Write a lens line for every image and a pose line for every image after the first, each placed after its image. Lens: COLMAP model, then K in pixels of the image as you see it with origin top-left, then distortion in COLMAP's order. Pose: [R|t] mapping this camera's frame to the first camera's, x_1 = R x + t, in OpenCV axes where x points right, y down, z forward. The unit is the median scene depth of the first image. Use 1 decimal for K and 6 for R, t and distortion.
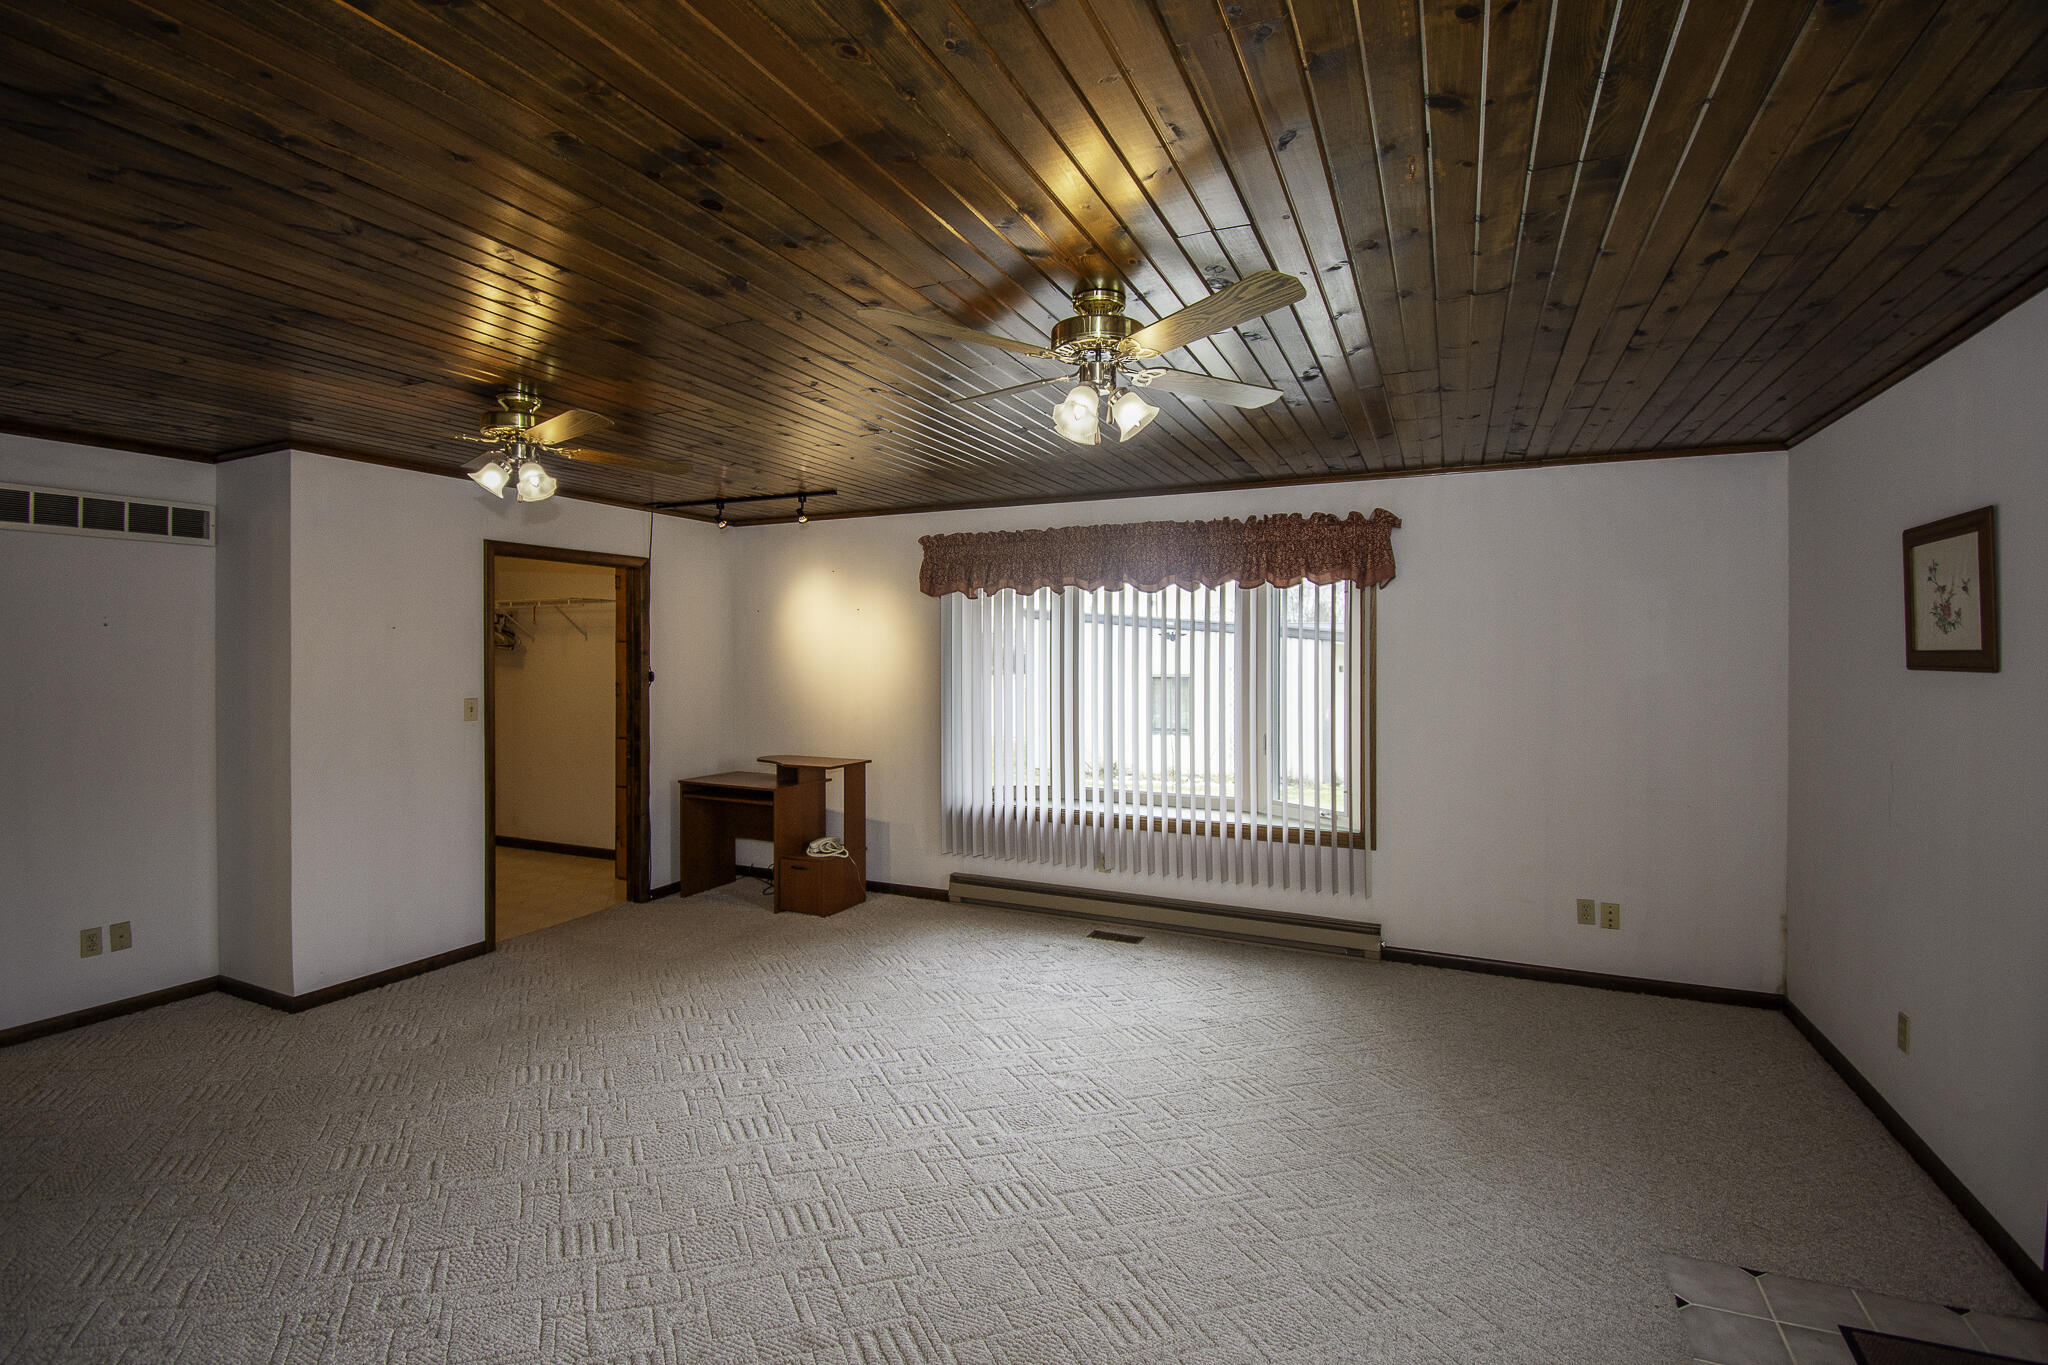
lens RADIAL K [[902.5, 0, 1035.5], [0, 902.5, 649.1], [0, 0, 1]] dist [-0.001584, -0.000534]
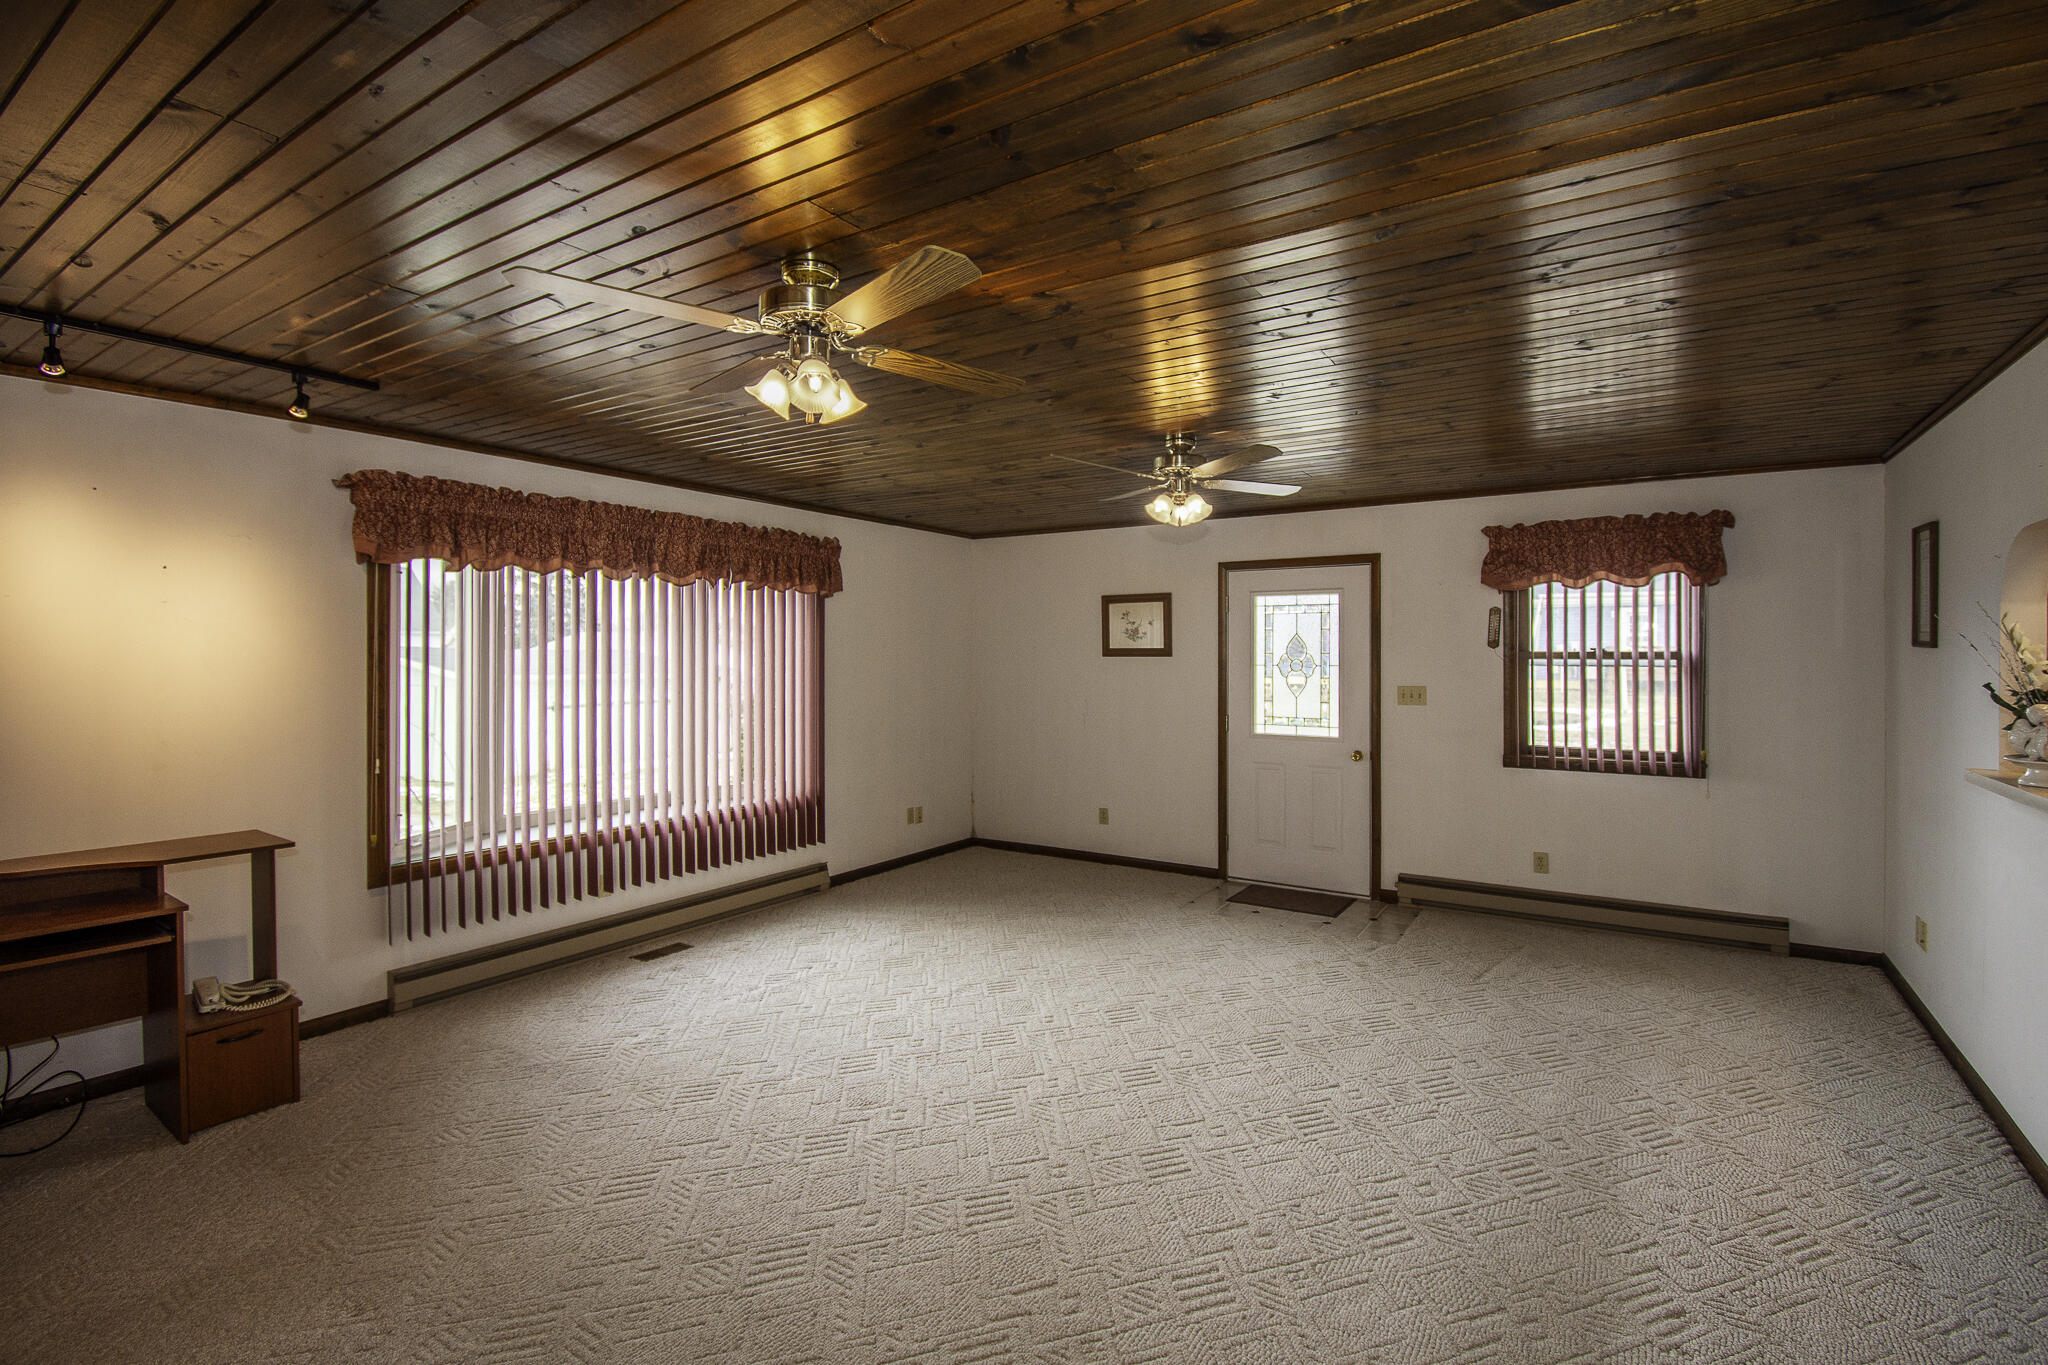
lens RADIAL K [[952.4, 0, 1021.6], [0, 952.4, 651.5], [0, 0, 1]] dist [0.005820, -0.006299]
pose [[0.150199, -0.001529, 0.988655, -0.883384], [-0.006881, 0.999973, 0.002591, 0.002905], [-0.988632, -0.007192, 0.150184, 0.514838]]
